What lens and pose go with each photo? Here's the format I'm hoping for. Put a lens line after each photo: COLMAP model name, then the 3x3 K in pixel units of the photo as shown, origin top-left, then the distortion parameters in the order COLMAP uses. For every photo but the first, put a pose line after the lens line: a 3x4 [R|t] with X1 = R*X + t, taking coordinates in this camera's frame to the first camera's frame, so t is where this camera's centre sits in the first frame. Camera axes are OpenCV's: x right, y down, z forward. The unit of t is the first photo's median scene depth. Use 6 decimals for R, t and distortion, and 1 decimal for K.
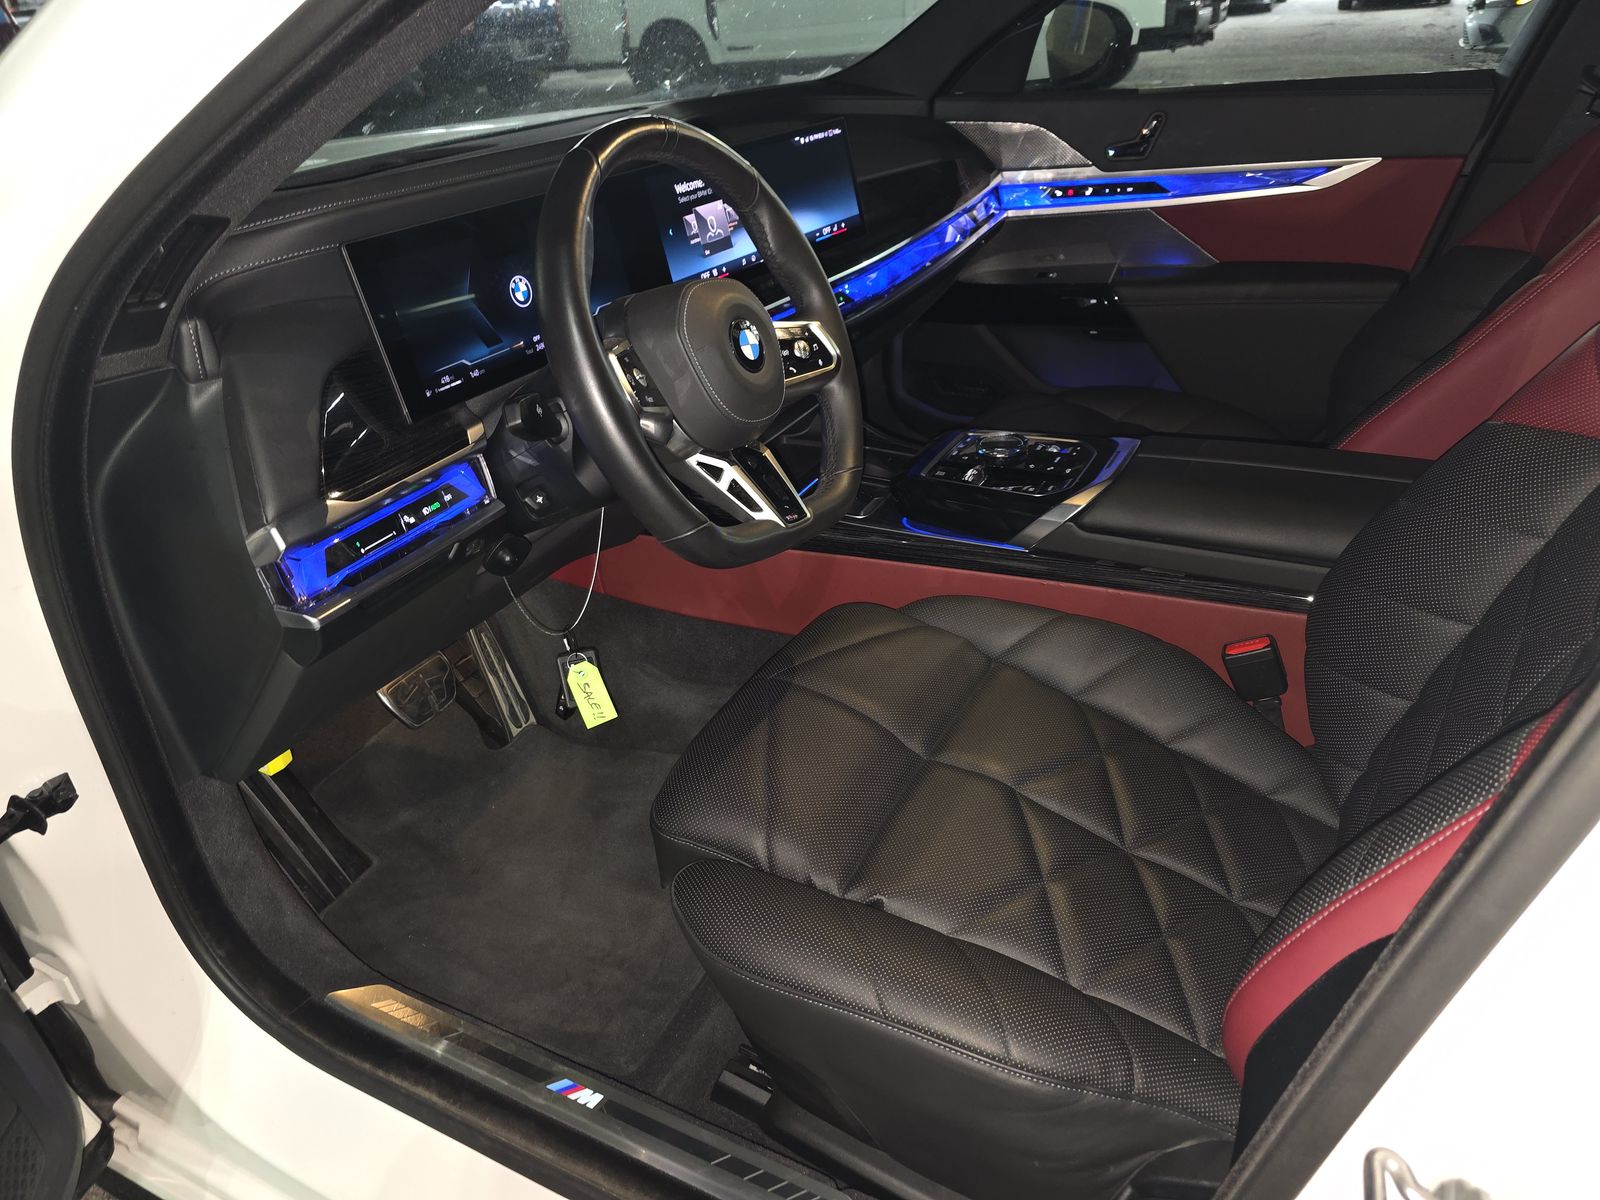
lens RADIAL K [[1054.4, 0, 800.0], [0, 1054.4, 600.0], [0, 0, 1]] dist [0.005600, 0.000974]
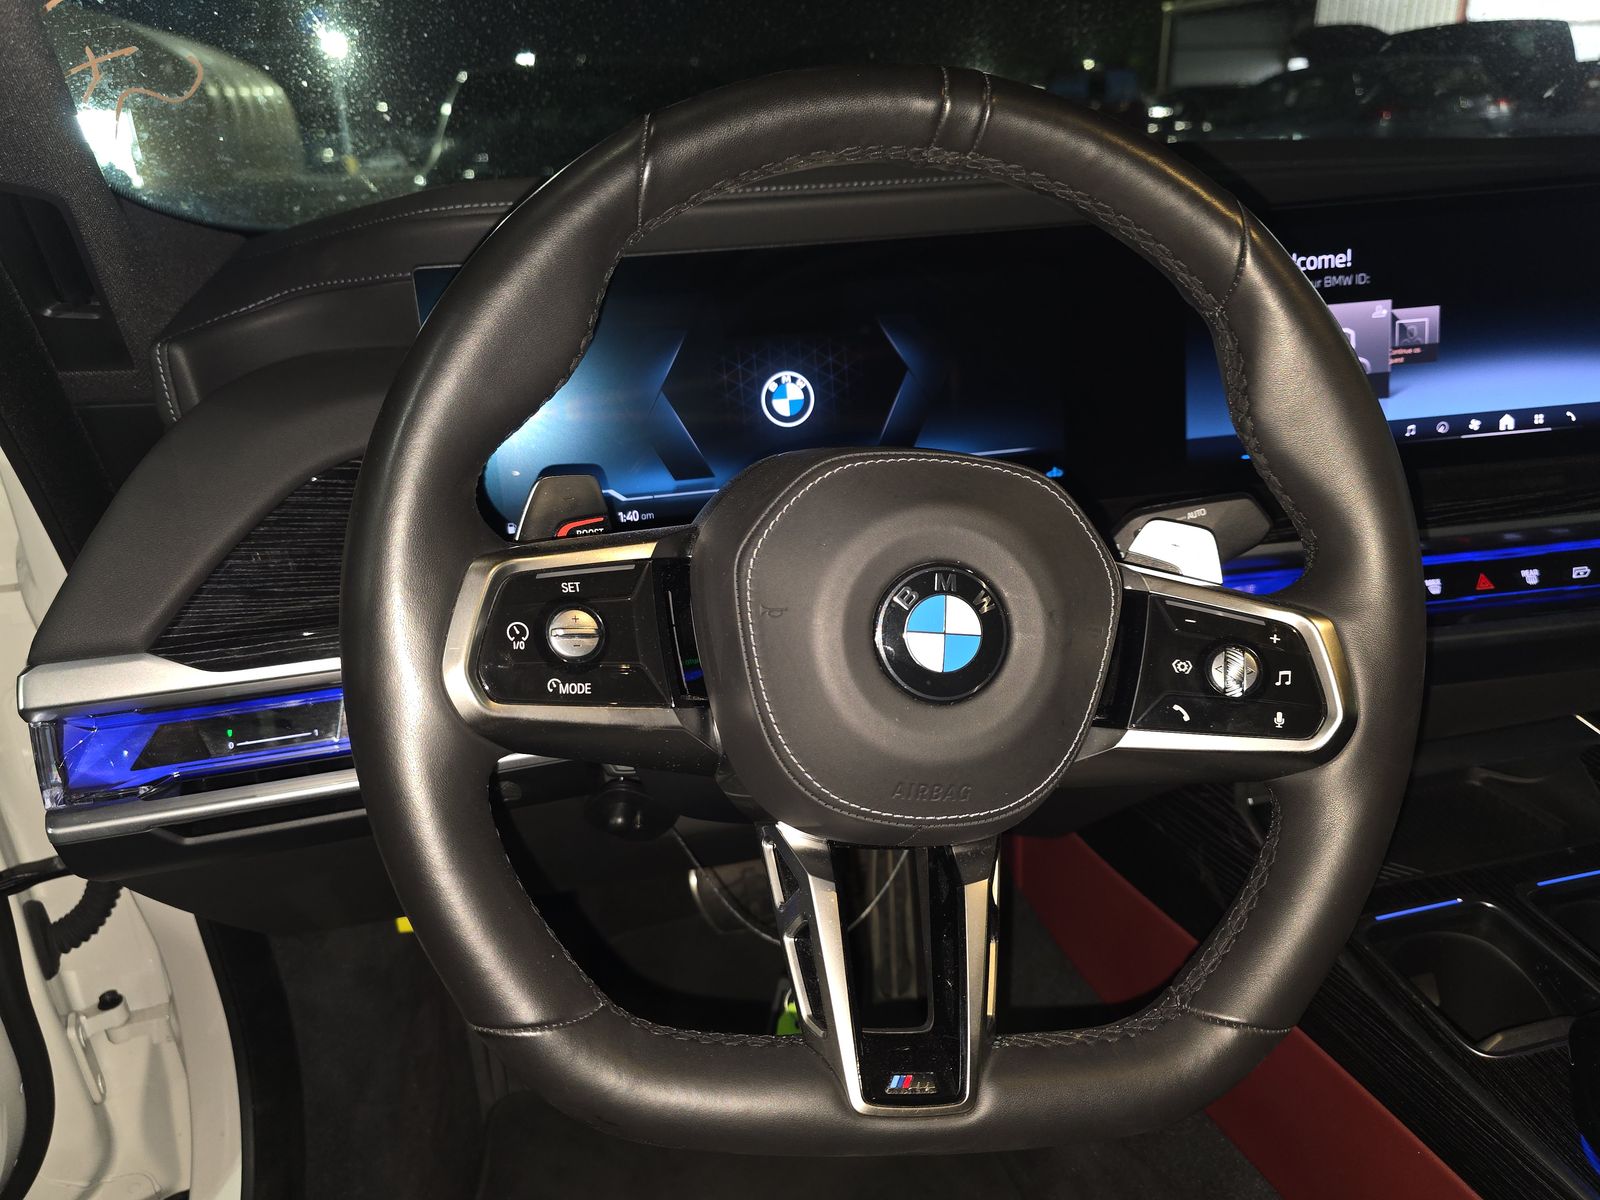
lens RADIAL K [[1054.4, 0, 800.0], [0, 1054.4, 600.0], [0, 0, 1]] dist [0.005600, 0.000974]
pose [[0.636318, 0.312882, -0.705127, 0.168502], [-0.364428, 0.927551, 0.082712, -0.242393], [0.679921, 0.204337, 0.704240, 0.632369]]
